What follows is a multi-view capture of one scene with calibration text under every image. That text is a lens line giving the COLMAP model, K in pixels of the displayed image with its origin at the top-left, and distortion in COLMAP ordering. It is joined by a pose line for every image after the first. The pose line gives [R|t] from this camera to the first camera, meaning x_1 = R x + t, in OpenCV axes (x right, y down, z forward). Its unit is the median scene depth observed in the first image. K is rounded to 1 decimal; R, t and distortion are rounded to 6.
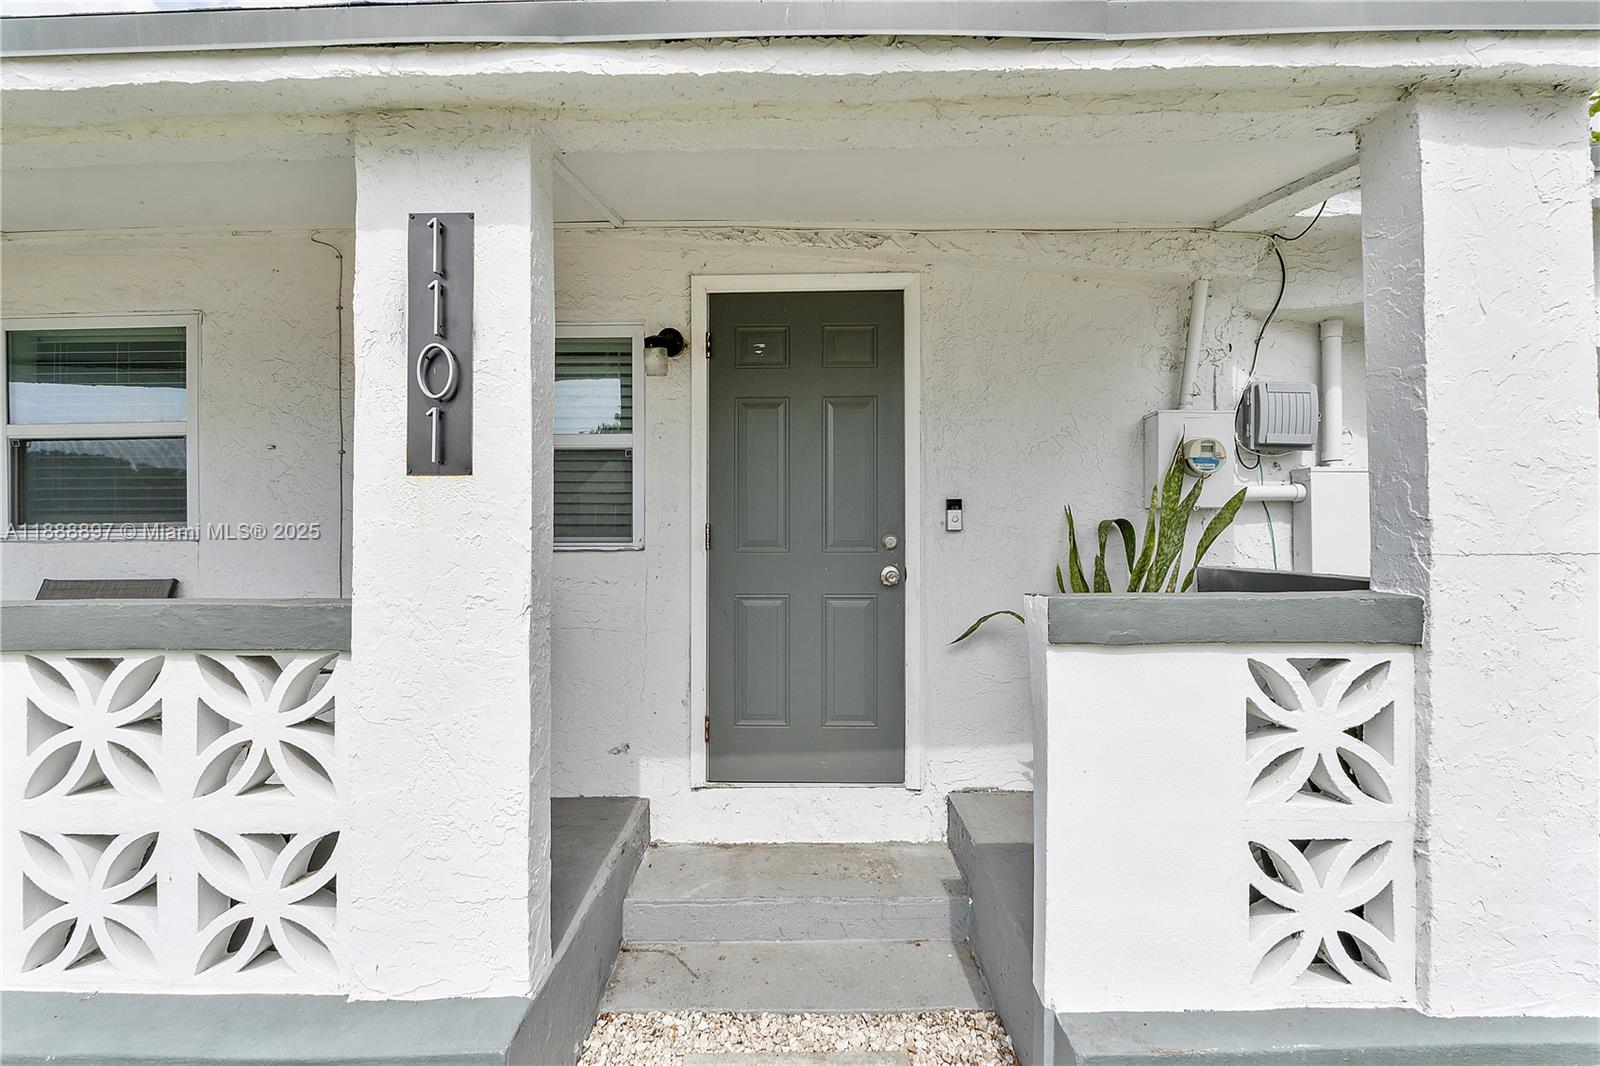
lens RADIAL K [[686.0, 0, 796.1], [0, 686.0, 529.3], [0, 0, 1]] dist [-0.006252, 0.001100]
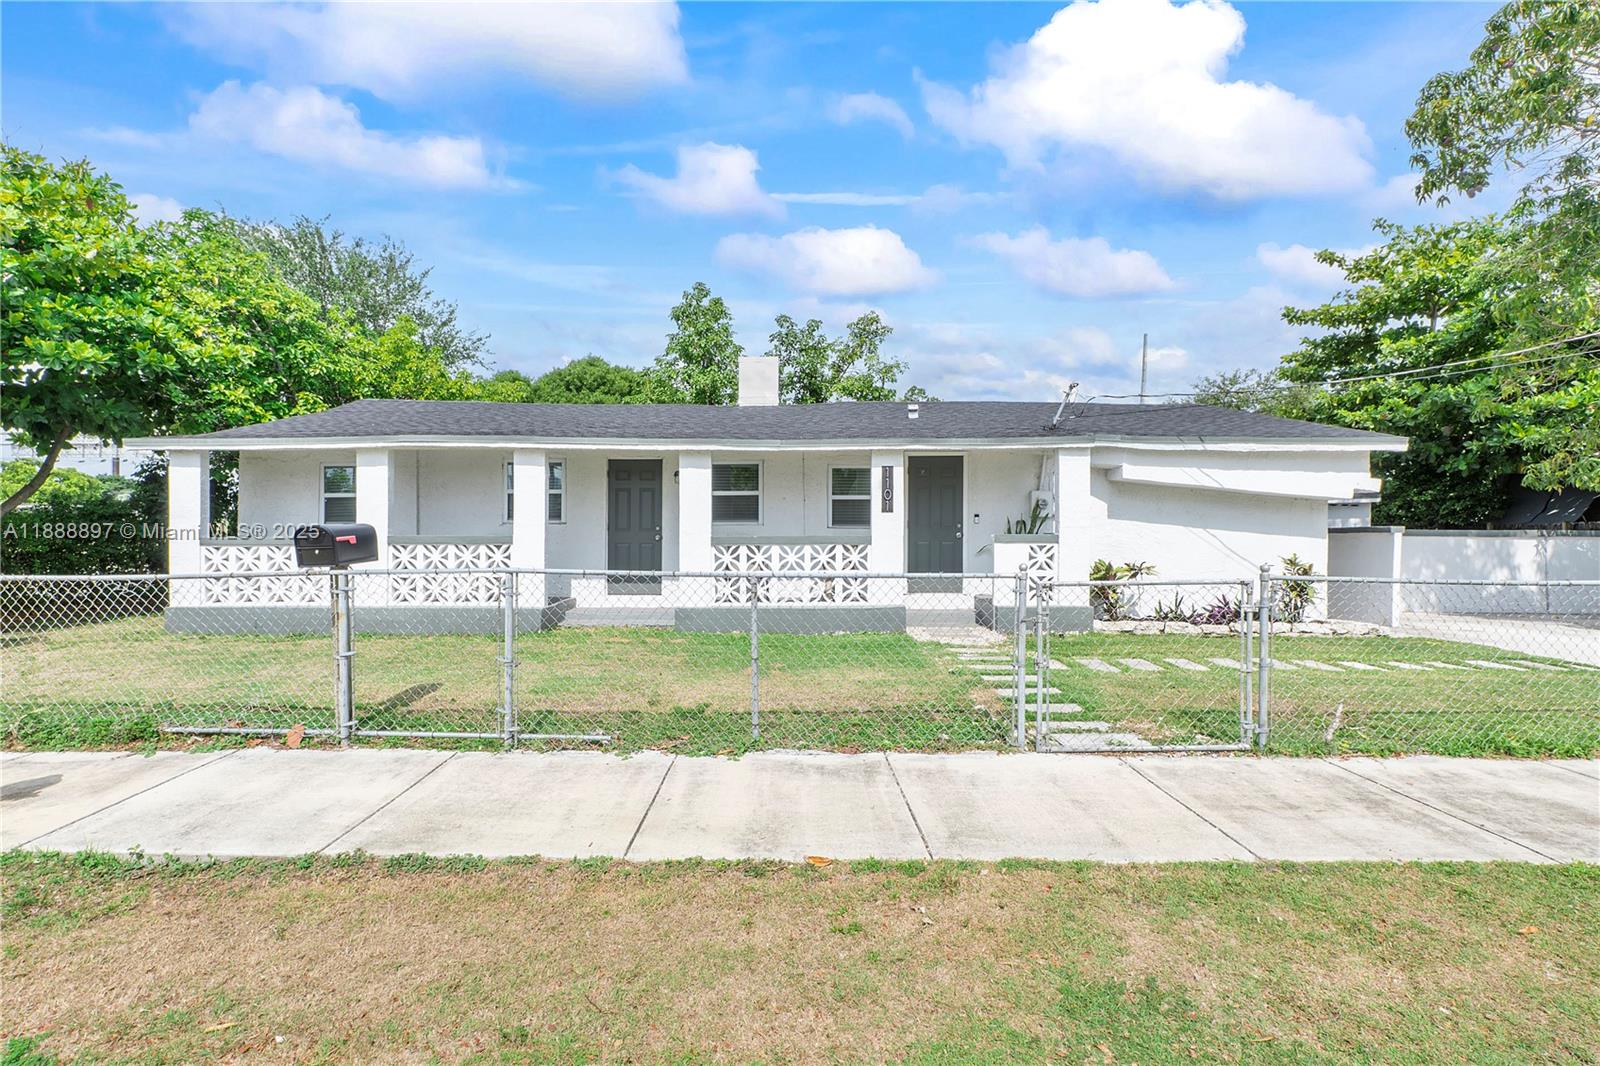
lens RADIAL K [[686.0, 0, 807.0], [0, 686.0, 532.9], [0, 0, 1]] dist [-0.006252, 0.001100]
pose [[0.999979, 0.005857, 0.002677, -0.683775], [-0.005903, 0.999834, 0.017223, -0.002455], [-0.002575, -0.017238, 0.999848, -2.654836]]
